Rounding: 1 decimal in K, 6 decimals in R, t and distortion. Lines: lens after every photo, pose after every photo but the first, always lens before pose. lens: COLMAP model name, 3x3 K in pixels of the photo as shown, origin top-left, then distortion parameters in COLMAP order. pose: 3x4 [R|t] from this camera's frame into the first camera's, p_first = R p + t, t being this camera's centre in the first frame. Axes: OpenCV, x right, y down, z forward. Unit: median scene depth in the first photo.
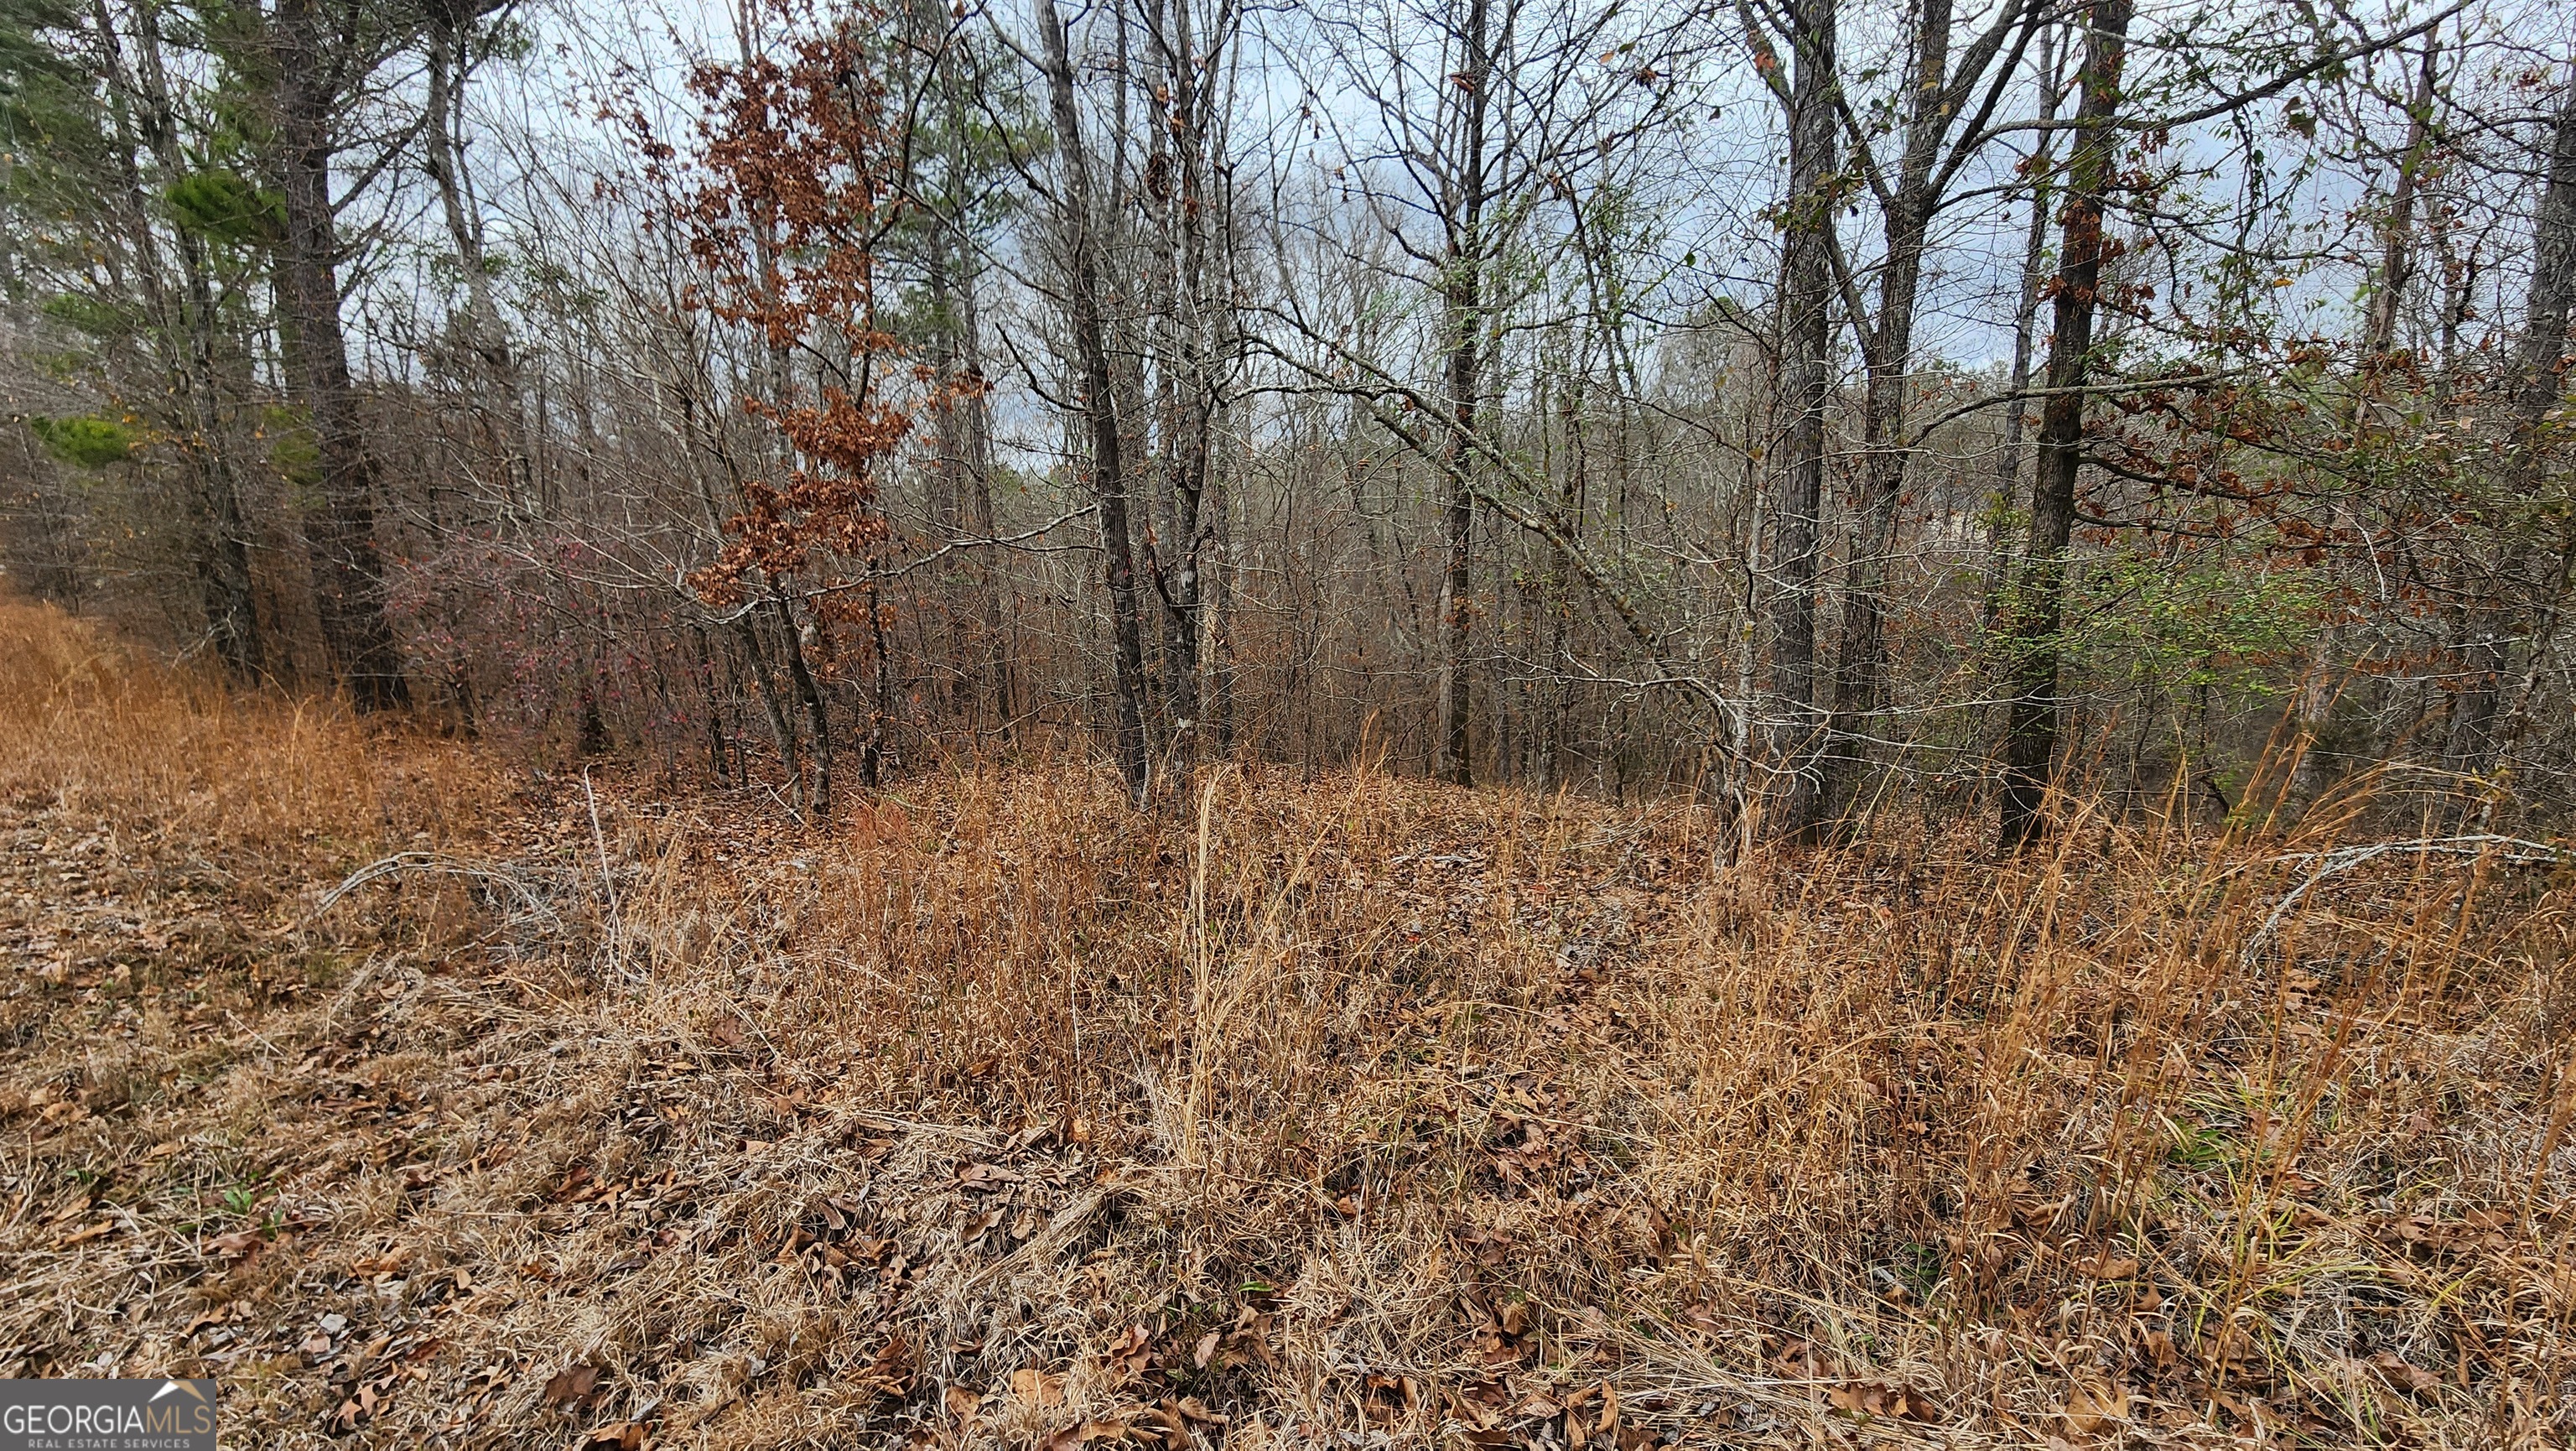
lens RADIAL K [[1045.9, 0, 1291.0], [0, 1045.9, 703.1], [0, 0, 1]] dist [-0.005762, 0.000408]
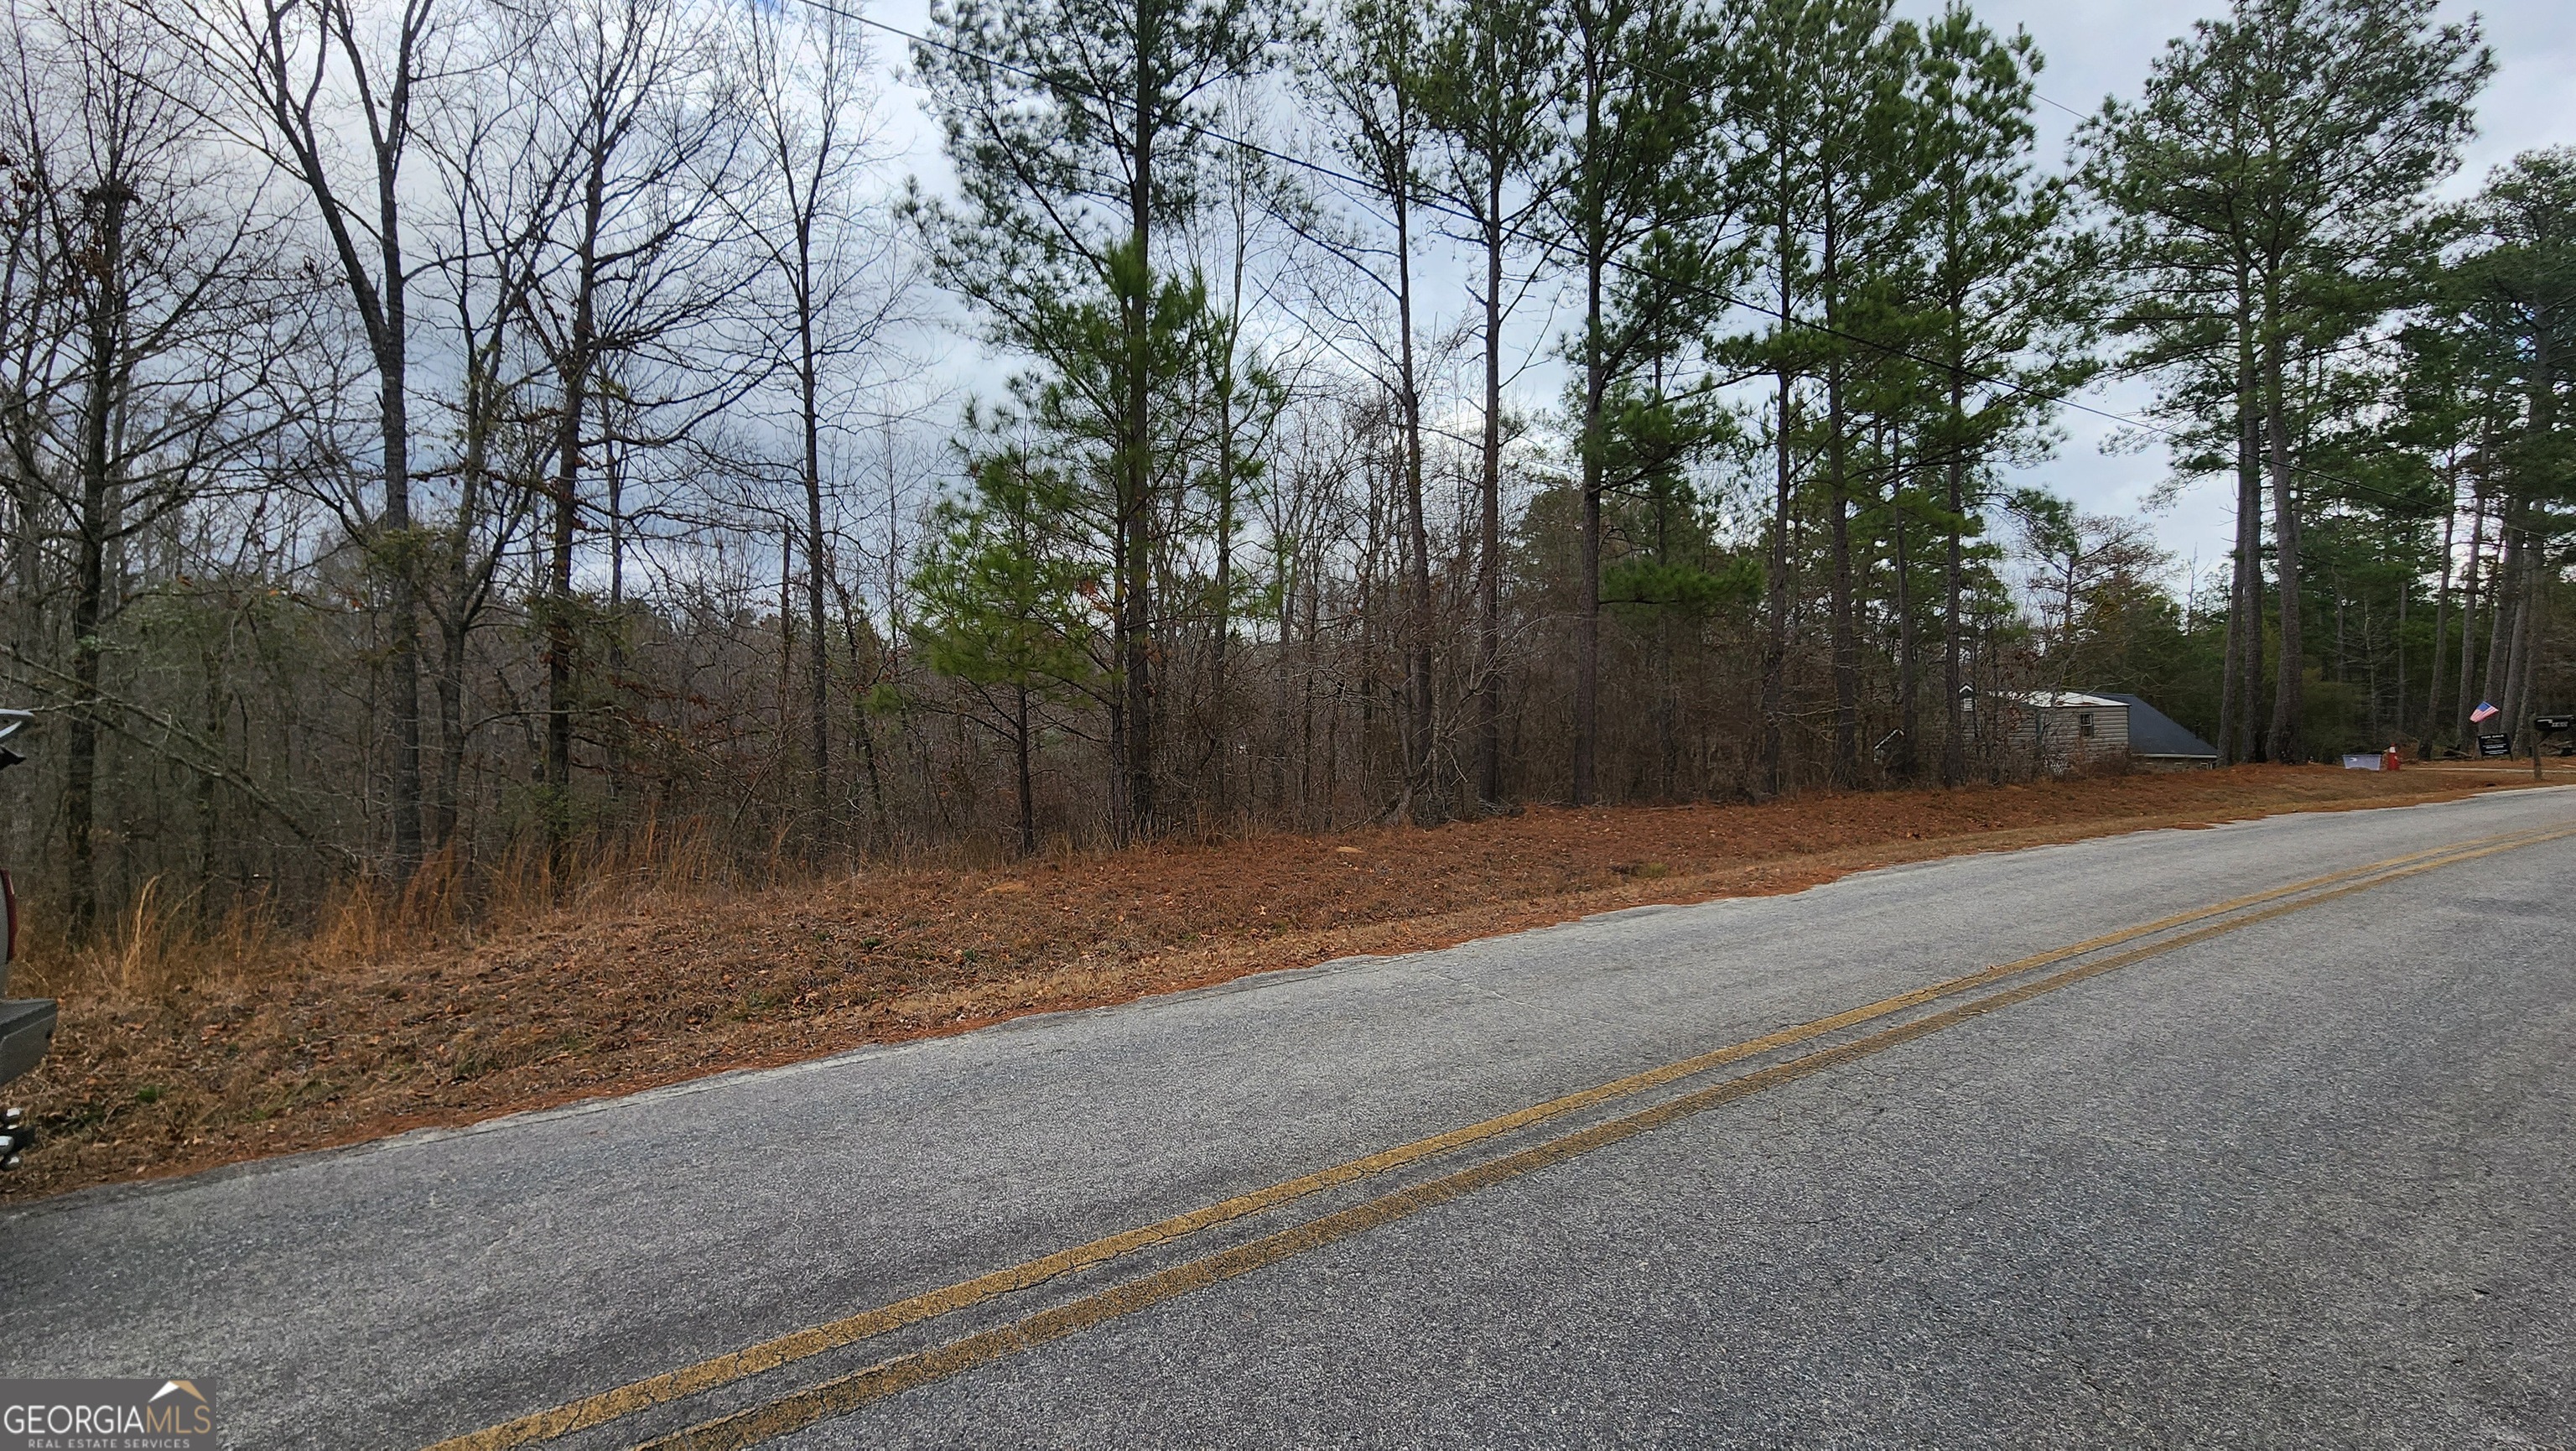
lens RADIAL K [[1045.9, 0, 1282.7], [0, 1045.9, 716.0], [0, 0, 1]] dist [-0.005762, 0.000408]
pose [[0.476847, 0.021865, 0.878714, -0.429070], [0.143789, 0.984284, -0.102521, 0.156176], [-0.867145, 0.175237, 0.466209, -1.299202]]
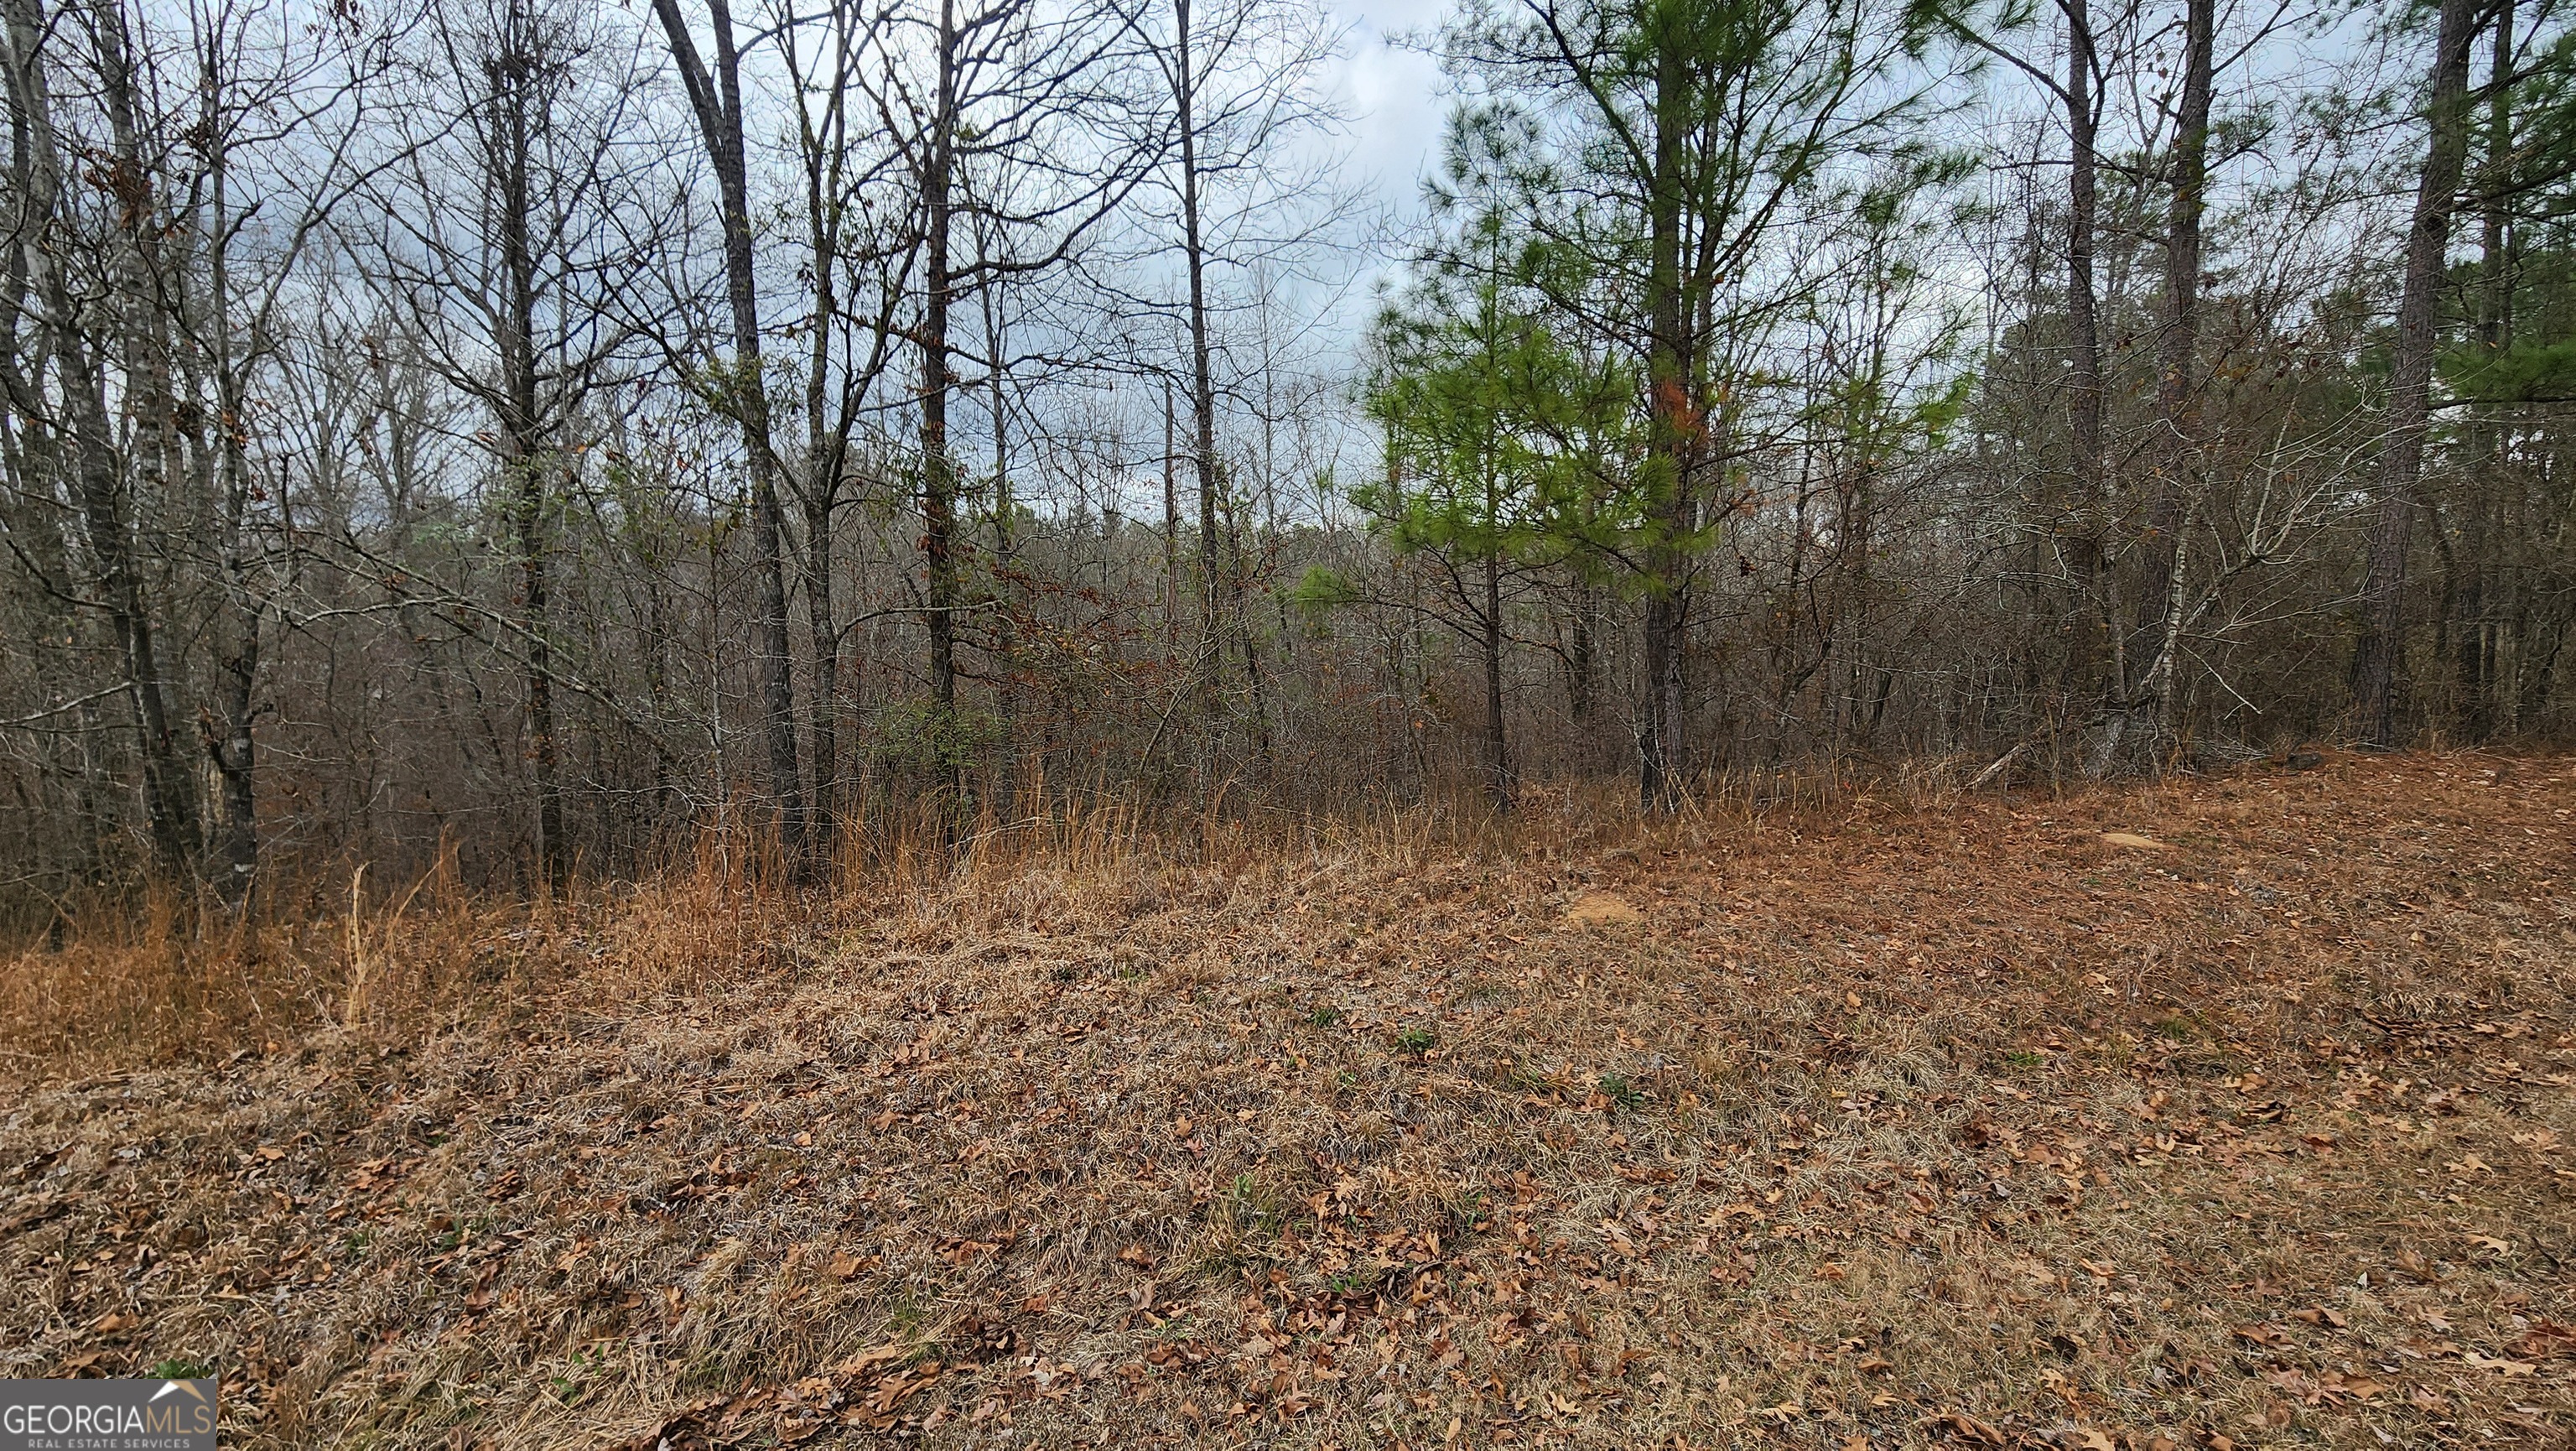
lens RADIAL K [[1045.9, 0, 1291.1], [0, 1045.9, 717.9], [0, 0, 1]] dist [-0.005762, 0.000408]
pose [[0.721854, -0.055286, 0.689834, -0.050868], [0.116479, 0.992289, -0.042360, 0.039302], [-0.682173, 0.110929, 0.722727, -0.670805]]
